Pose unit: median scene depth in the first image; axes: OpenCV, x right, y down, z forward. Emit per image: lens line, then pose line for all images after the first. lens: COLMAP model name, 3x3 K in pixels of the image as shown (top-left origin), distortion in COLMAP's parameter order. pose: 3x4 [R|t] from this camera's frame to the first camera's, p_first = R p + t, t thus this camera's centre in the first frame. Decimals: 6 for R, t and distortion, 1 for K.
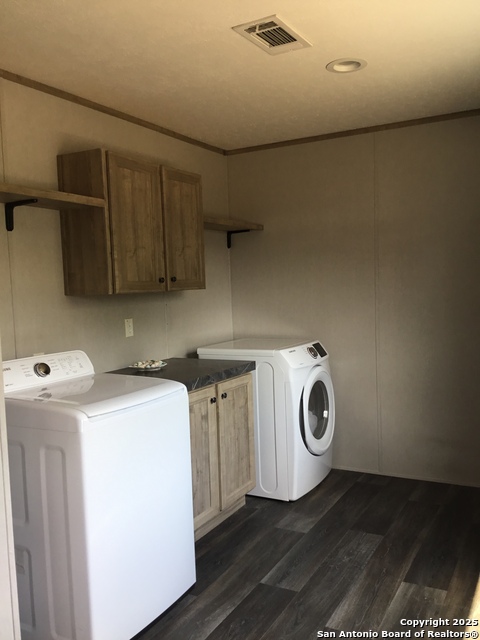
lens RADIAL K [[584.6, 0, 240.0], [0, 584.6, 320.0], [0, 0, 1]] dist [0.119361, -0.246190]
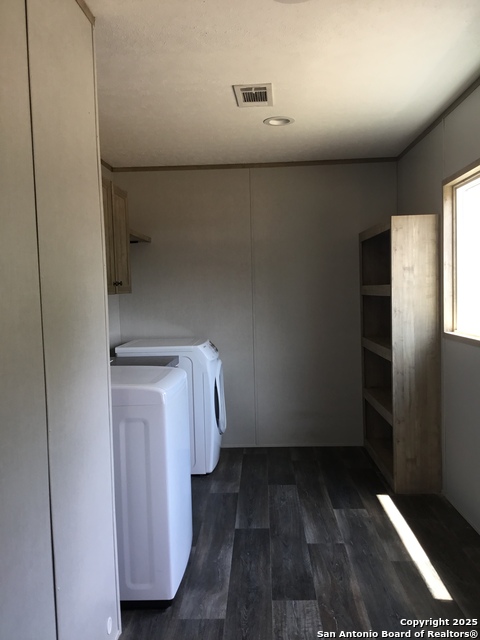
lens RADIAL K [[584.6, 0, 240.0], [0, 584.6, 320.0], [0, 0, 1]] dist [0.119361, -0.246190]
pose [[0.894965, -0.010827, 0.446004, -0.463358], [0.021909, 0.999566, -0.019698, 0.030698], [-0.445597, 0.027401, 0.894814, -0.108959]]
